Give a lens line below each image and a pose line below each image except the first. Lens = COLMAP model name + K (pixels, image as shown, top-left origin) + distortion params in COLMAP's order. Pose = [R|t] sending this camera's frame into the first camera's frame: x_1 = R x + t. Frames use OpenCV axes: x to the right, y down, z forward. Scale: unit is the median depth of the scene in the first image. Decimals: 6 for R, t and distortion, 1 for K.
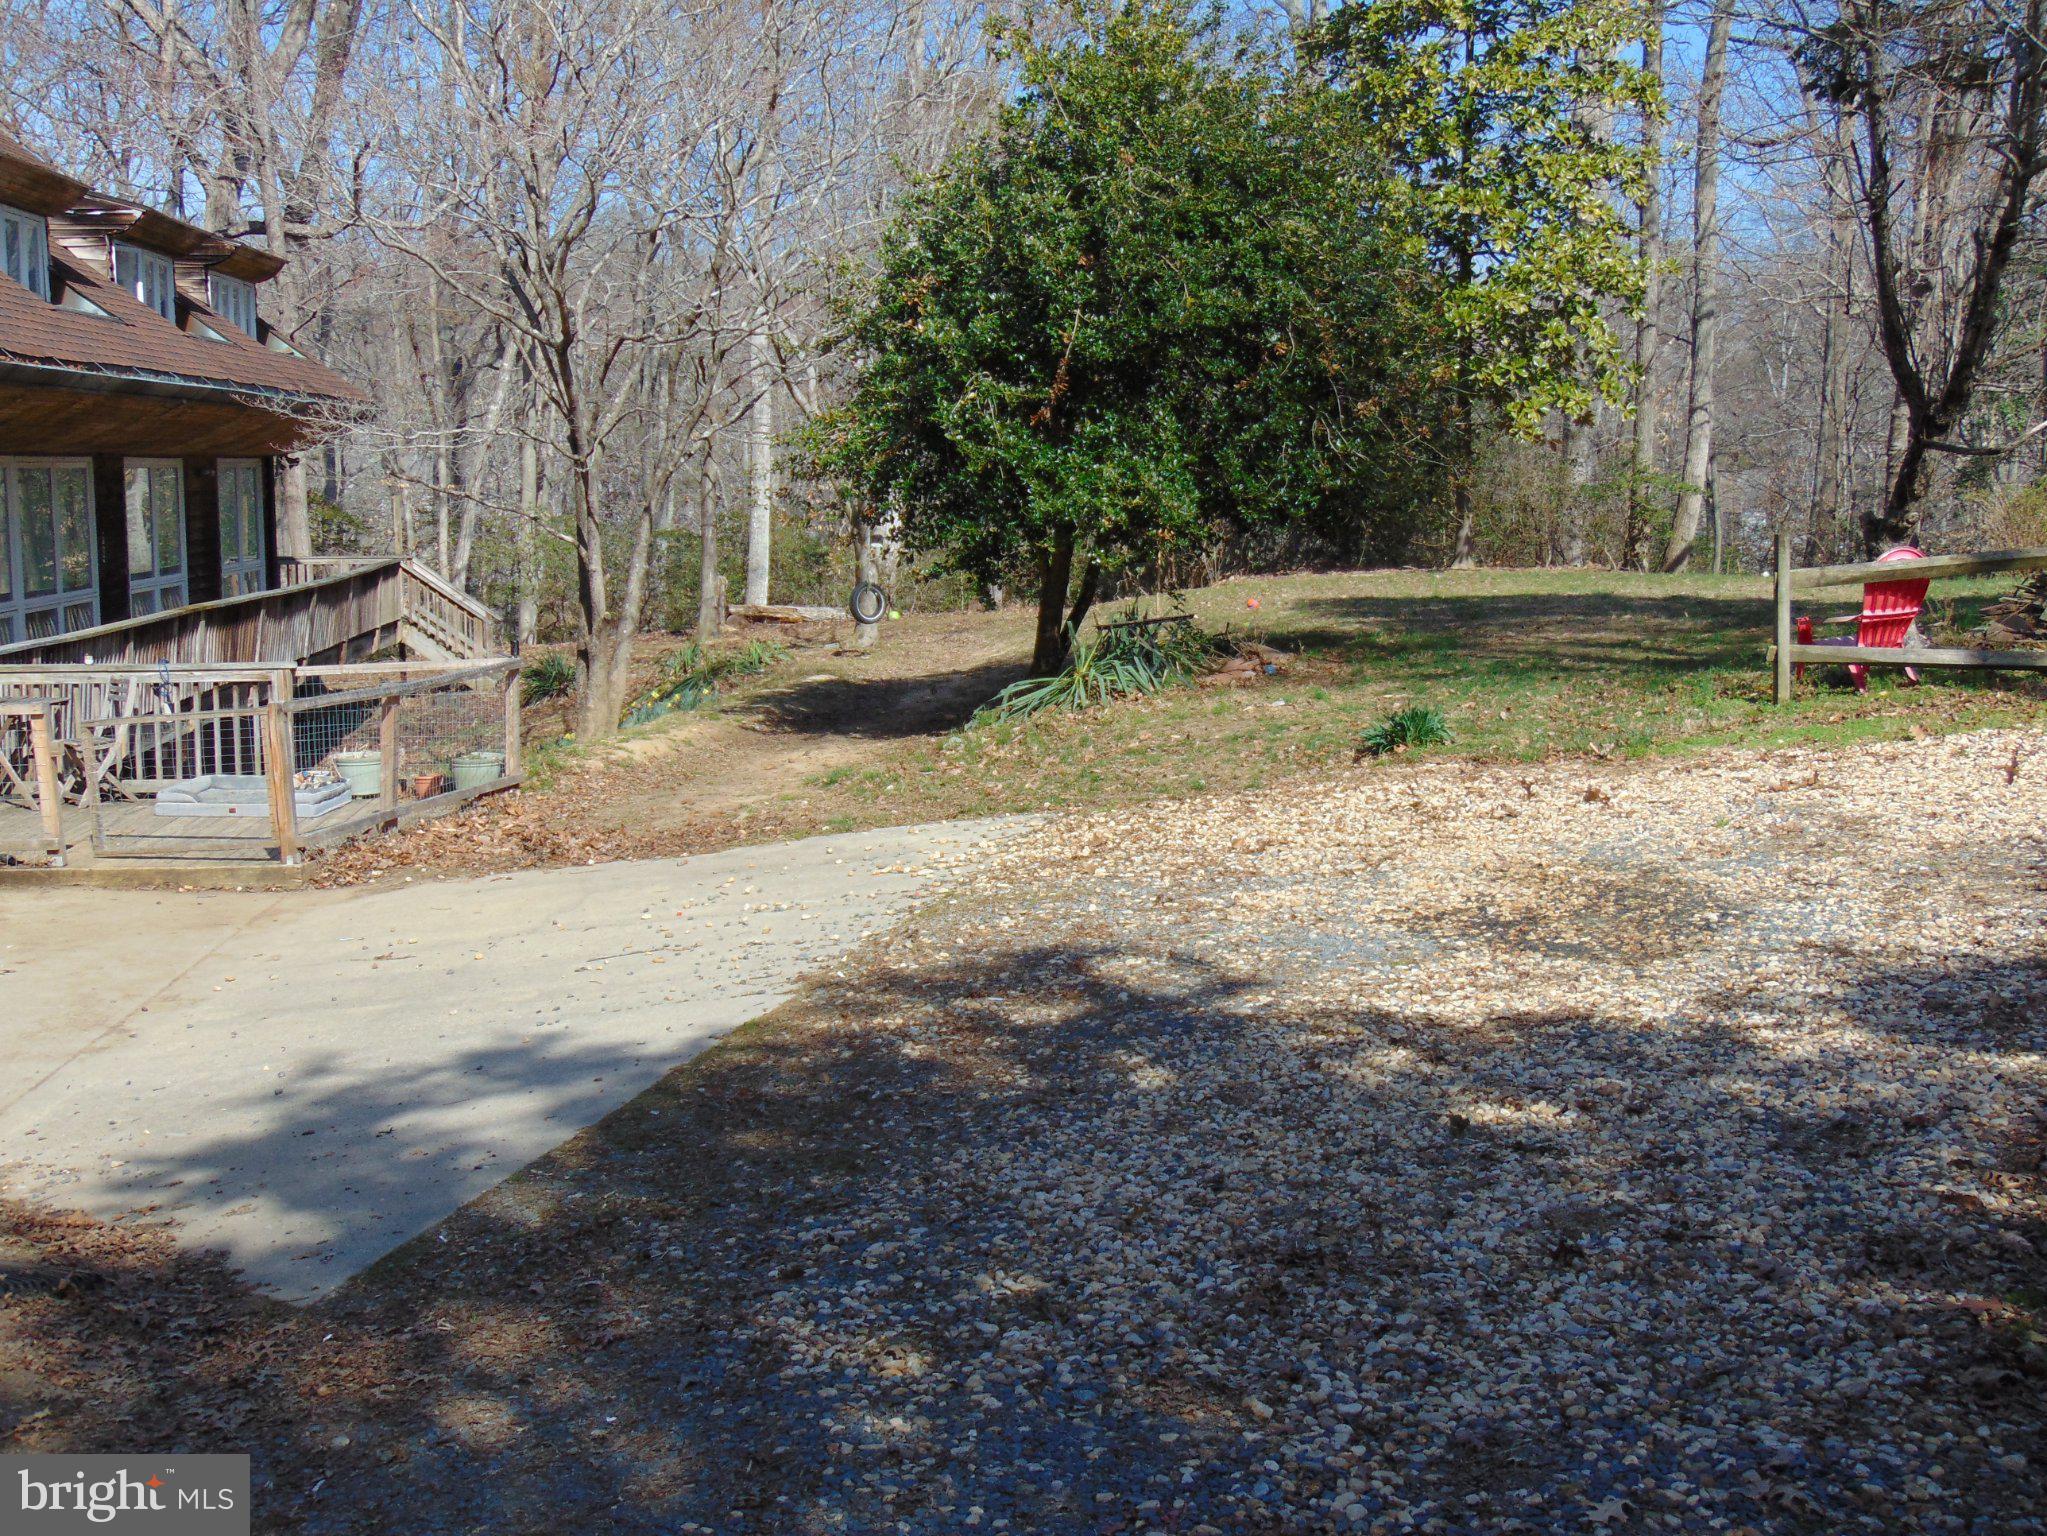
lens RADIAL K [[2509.0, 0, 1023.1], [0, 2509.0, 767.2], [0, 0, 1]] dist [-0.019264, 0.000000]
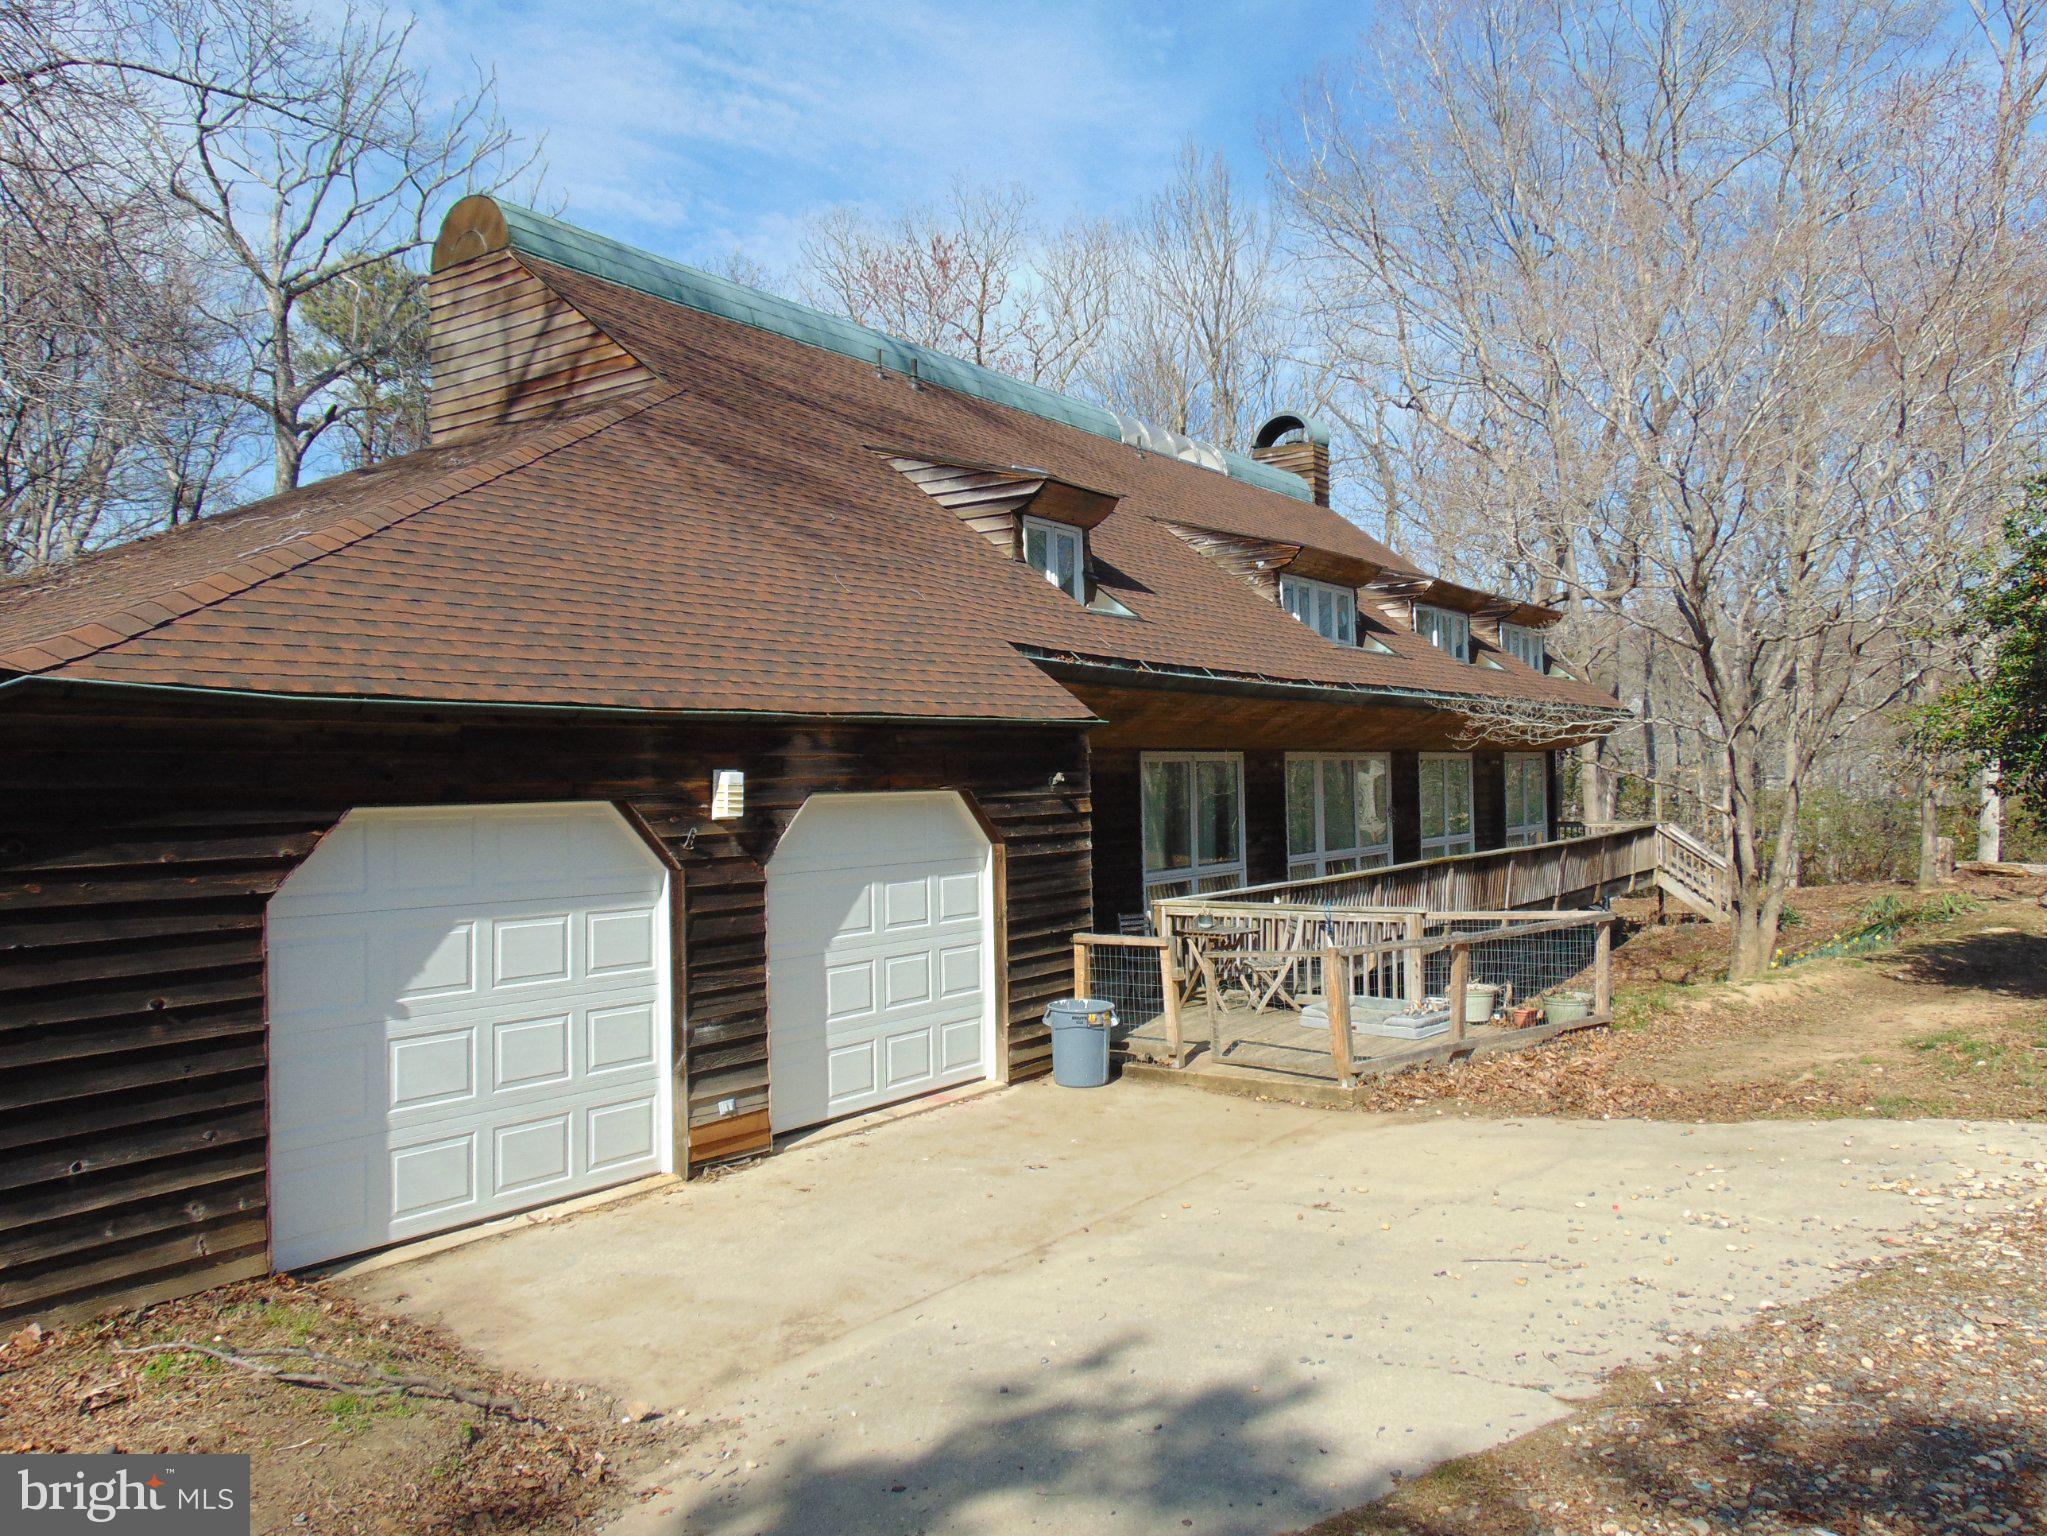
lens RADIAL K [[1536.2, 0, 1024.2], [0, 1536.2, 765.9], [0, 0, 1]] dist [-0.004418, 0.016522]
pose [[0.766961, -0.020418, -0.641368, 0.034205], [-0.055970, 0.993556, -0.098560, -0.019195], [0.639248, 0.111489, 0.760876, 0.213837]]
